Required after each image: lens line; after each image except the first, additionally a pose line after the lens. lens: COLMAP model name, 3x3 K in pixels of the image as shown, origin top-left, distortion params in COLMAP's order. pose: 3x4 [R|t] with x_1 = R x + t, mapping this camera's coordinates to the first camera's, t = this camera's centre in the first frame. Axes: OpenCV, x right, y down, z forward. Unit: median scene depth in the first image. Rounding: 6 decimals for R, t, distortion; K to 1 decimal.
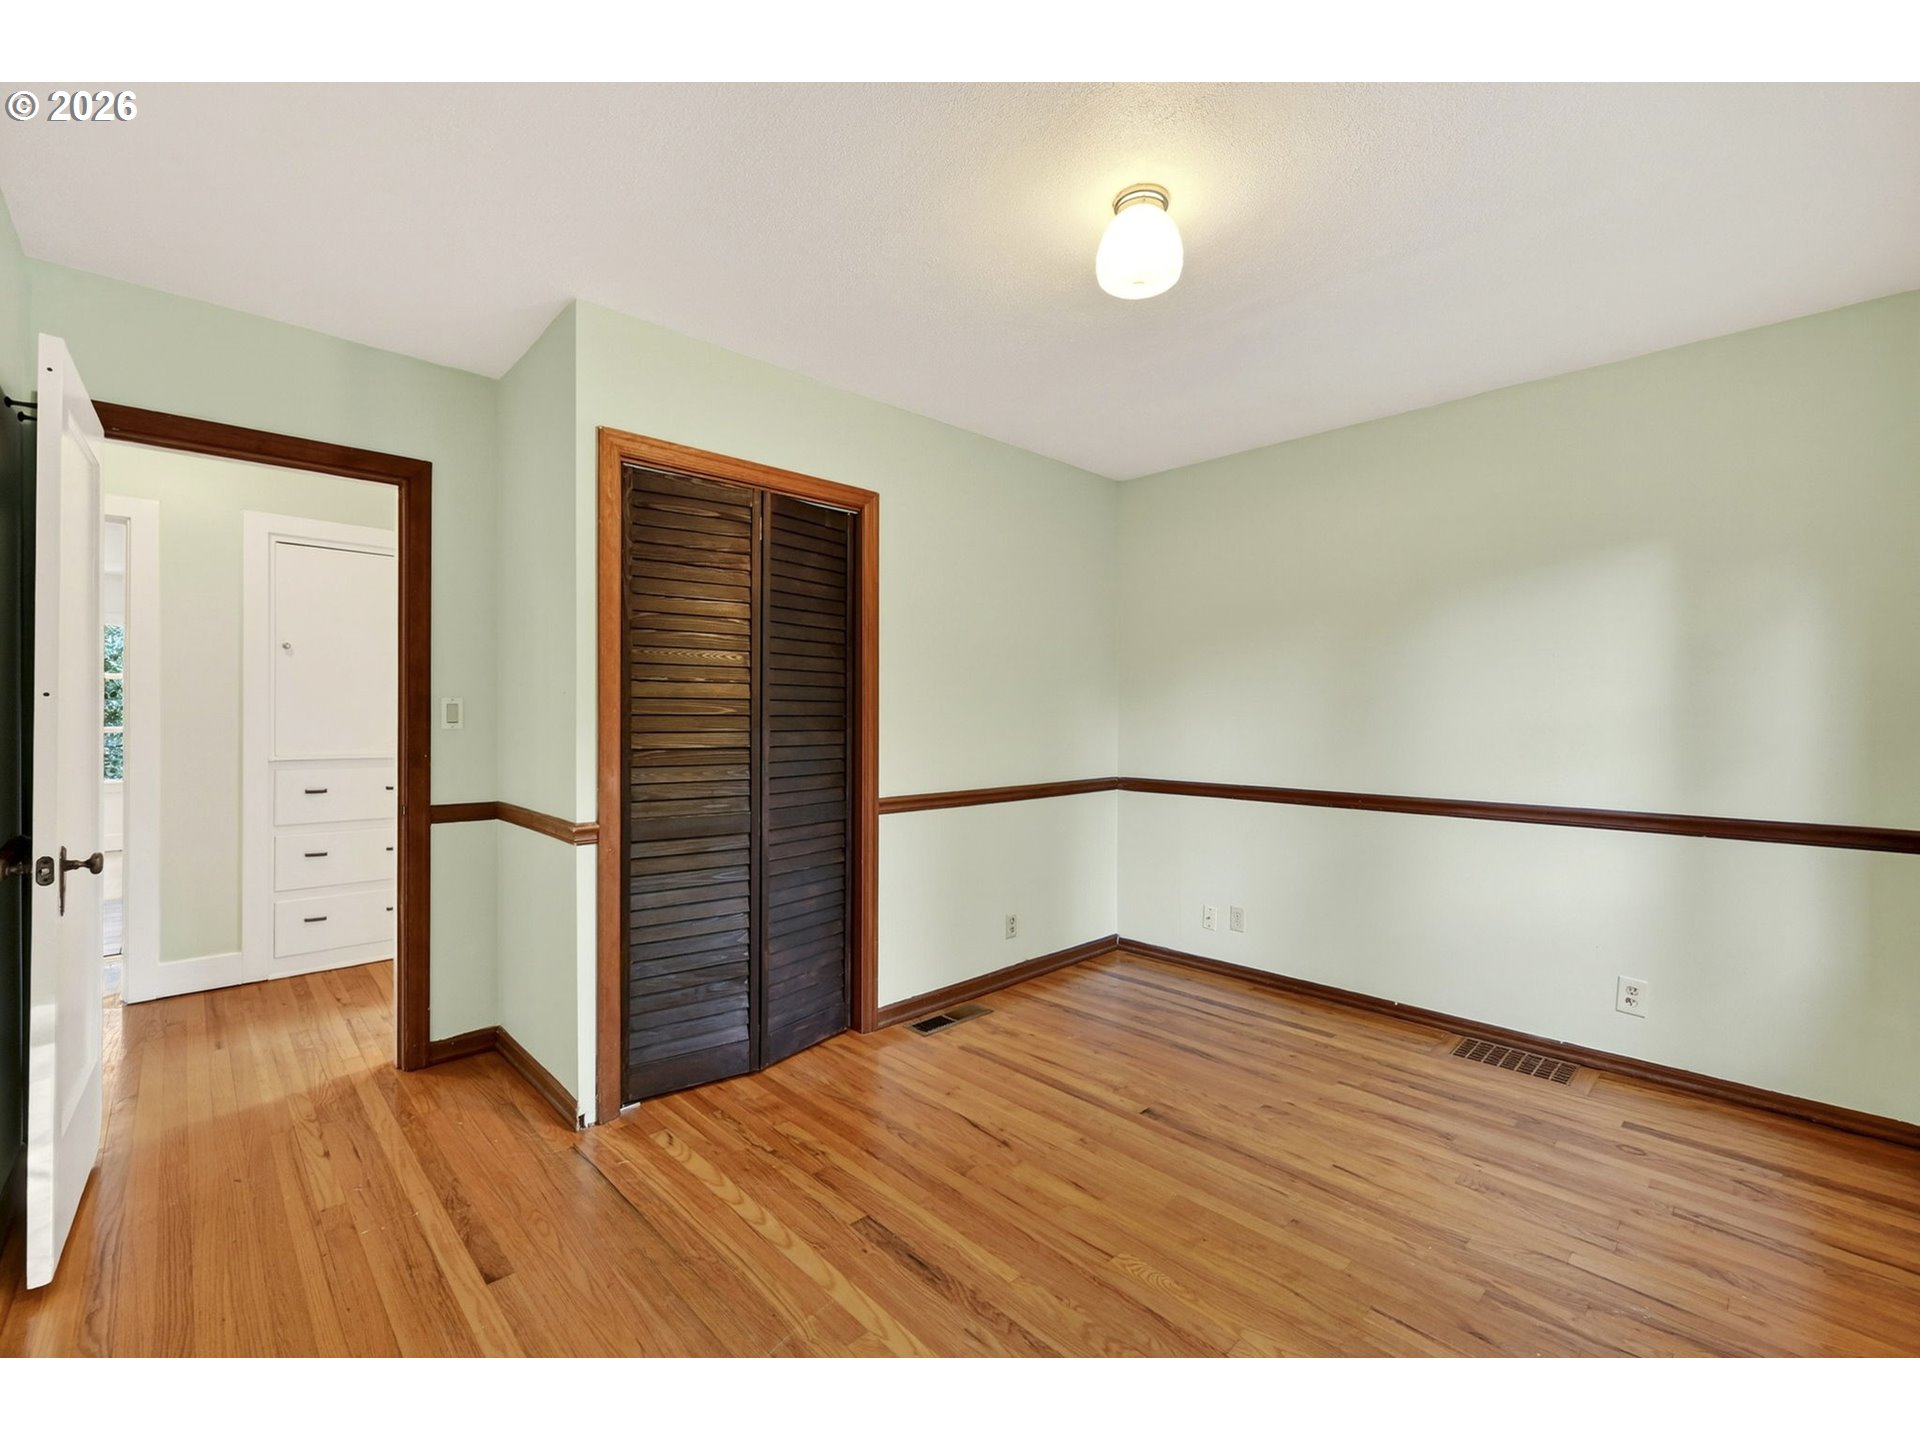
lens RADIAL K [[822.8, 0, 964.7], [0, 822.8, 723.8], [0, 0, 1]] dist [-0.010051, 0.000383]
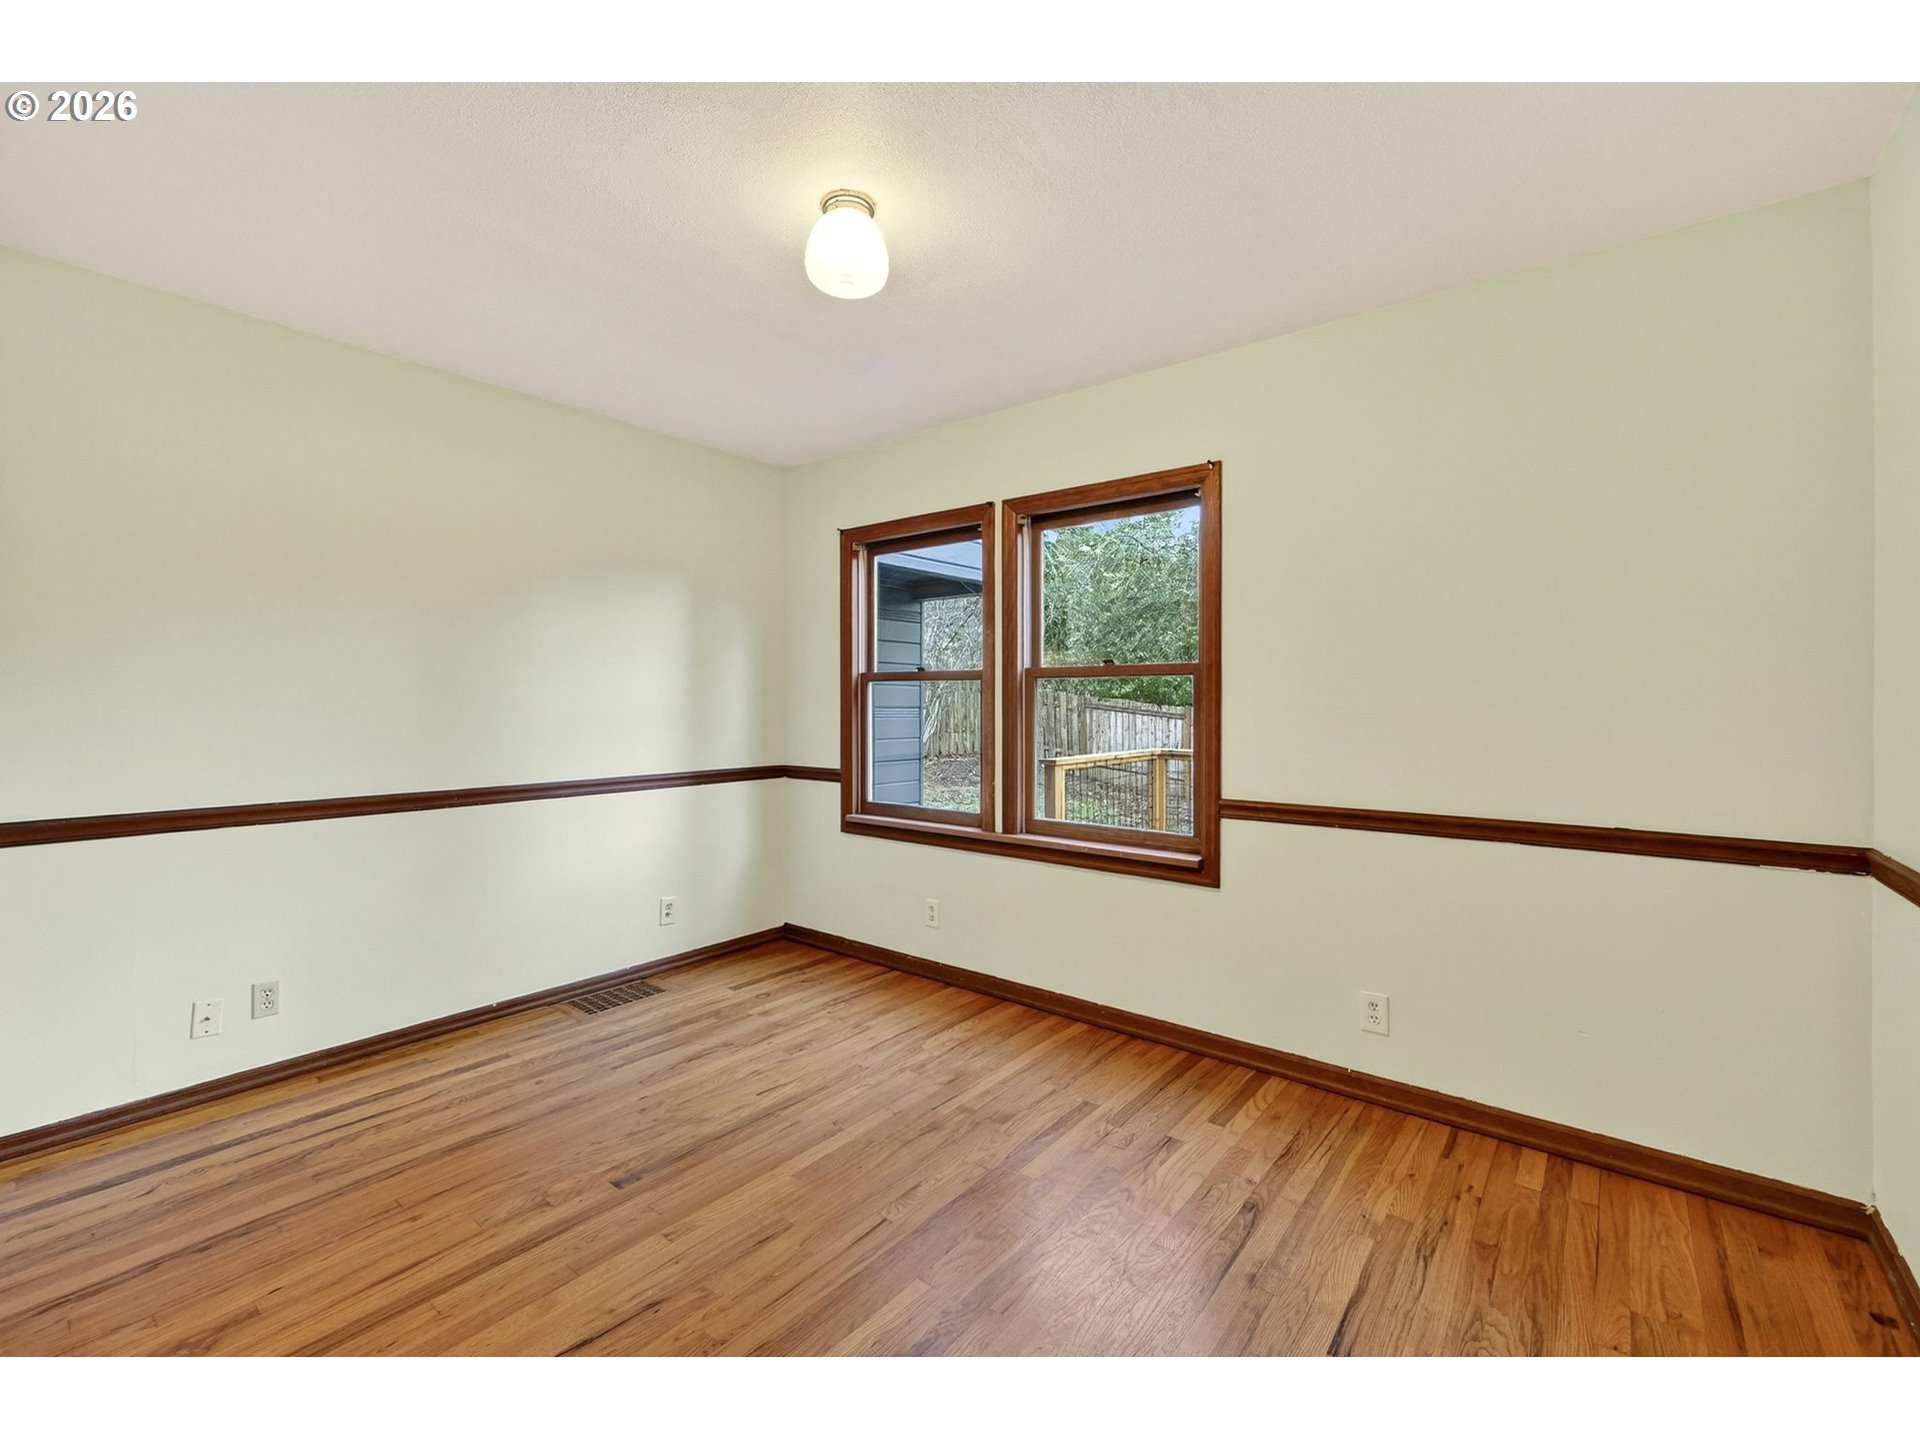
lens RADIAL K [[822.8, 0, 961.3], [0, 822.8, 701.4], [0, 0, 1]] dist [-0.010051, 0.000383]
pose [[-0.145505, 0.000862, 0.989357, -0.589321], [0.013597, 0.999907, 0.001128, -0.006191], [-0.989264, 0.013616, -0.145503, 0.711767]]
